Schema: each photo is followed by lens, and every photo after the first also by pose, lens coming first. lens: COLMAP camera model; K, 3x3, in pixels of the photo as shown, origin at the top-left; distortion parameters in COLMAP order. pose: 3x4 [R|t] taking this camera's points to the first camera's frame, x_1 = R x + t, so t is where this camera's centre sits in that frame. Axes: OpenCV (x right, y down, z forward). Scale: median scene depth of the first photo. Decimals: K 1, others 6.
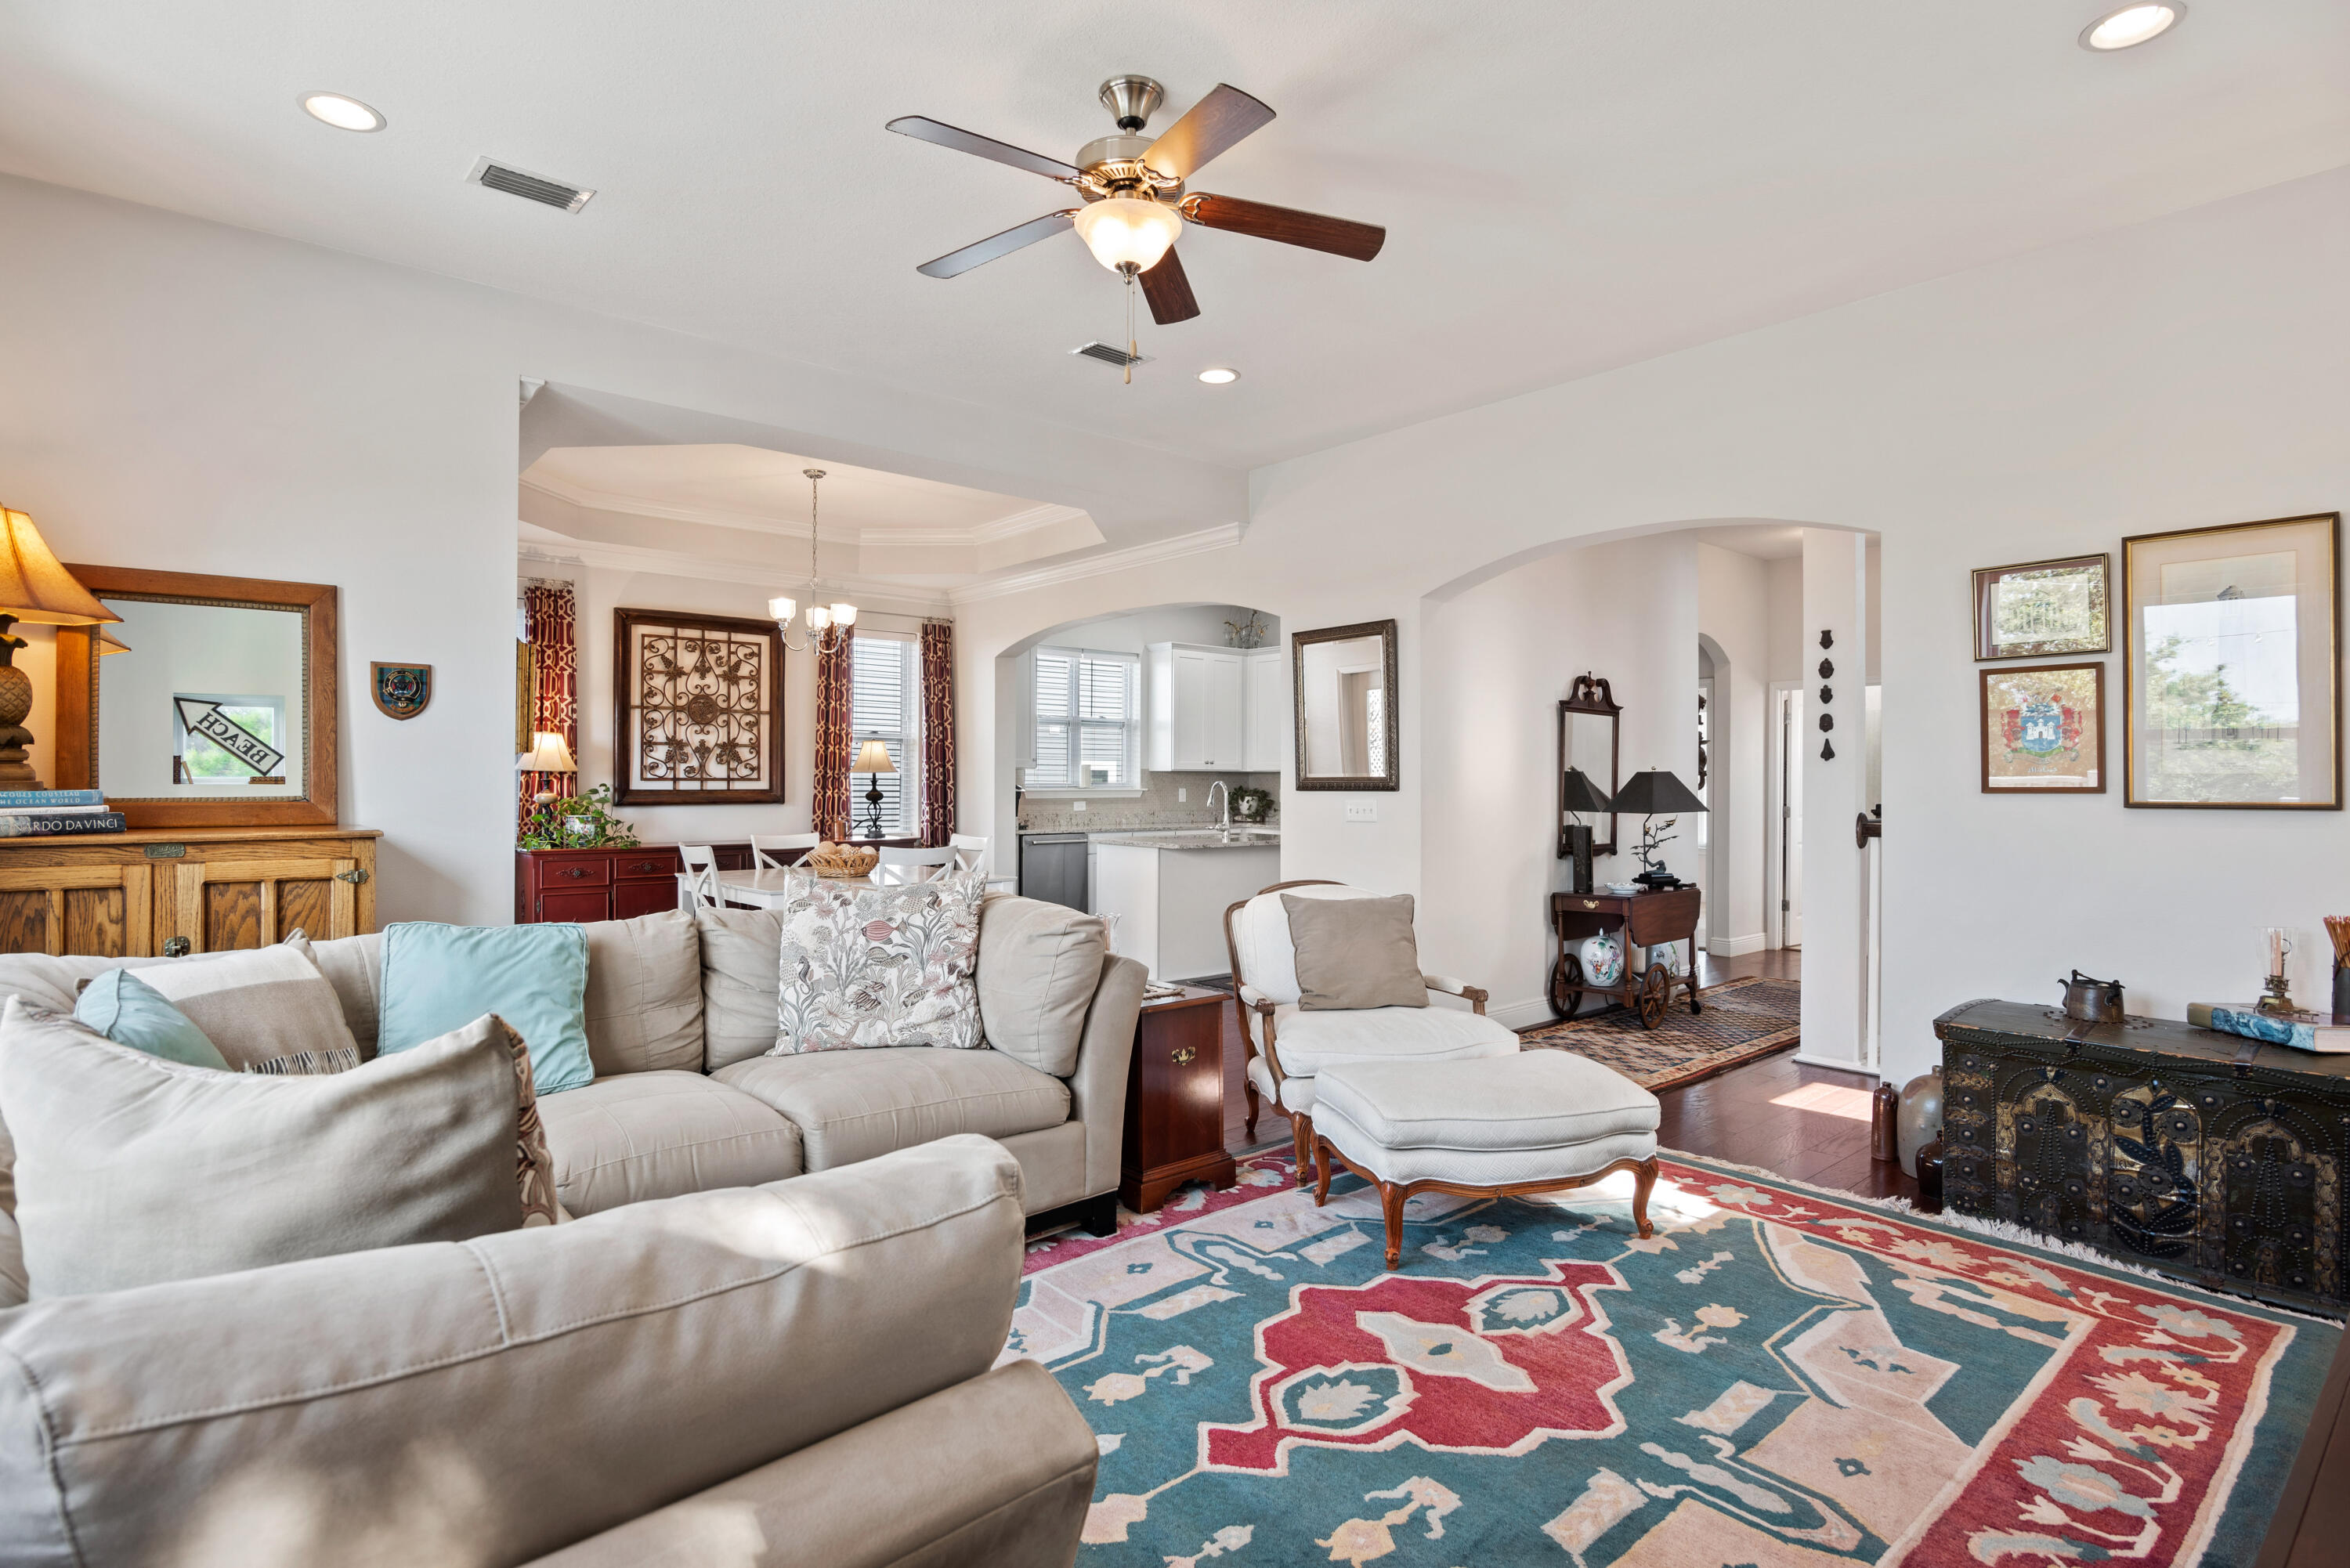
lens RADIAL K [[1156.5, 0, 1177.7], [0, 1156.5, 759.7], [0, 0, 1]] dist [-0.021213, 0.000387]
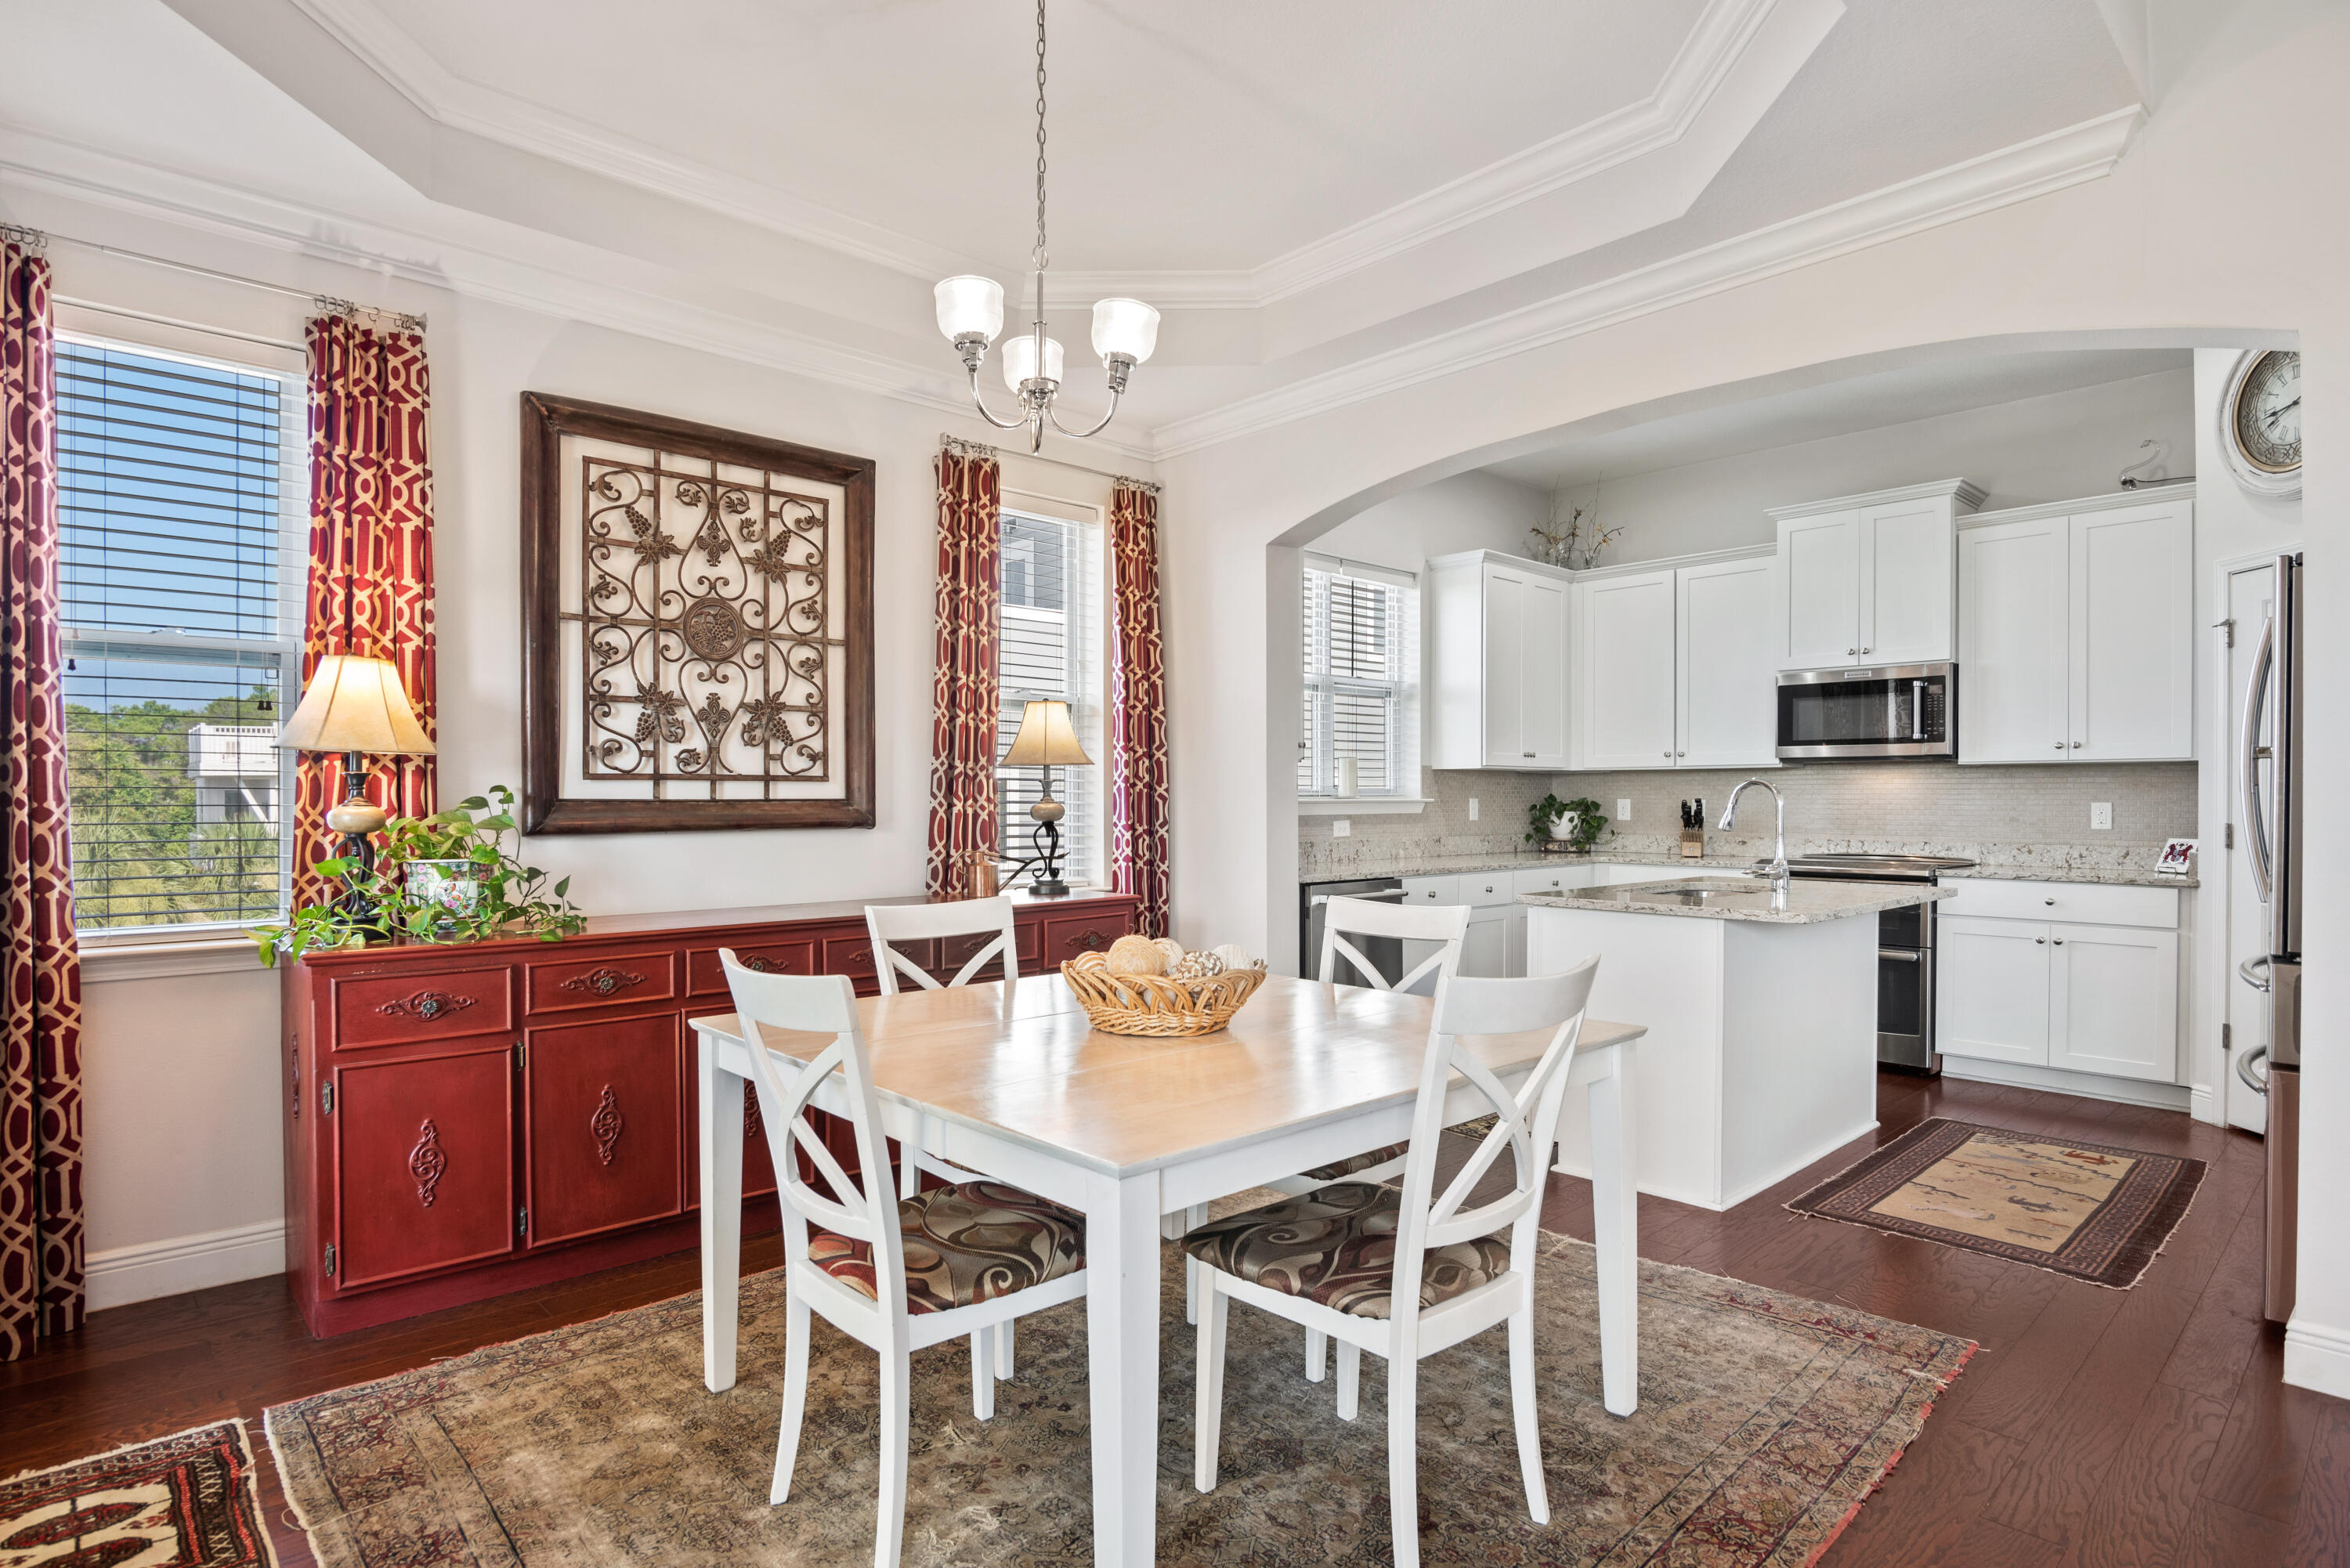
lens RADIAL K [[1239.9, 0, 1172.7], [0, 1239.9, 787.6], [0, 0, 1]] dist [-0.015604, -0.001117]
pose [[0.999730, -0.004124, 0.022851, -0.237716], [0.003900, 0.999944, 0.009798, 0.017099], [-0.022890, -0.009706, 0.999691, 0.491838]]
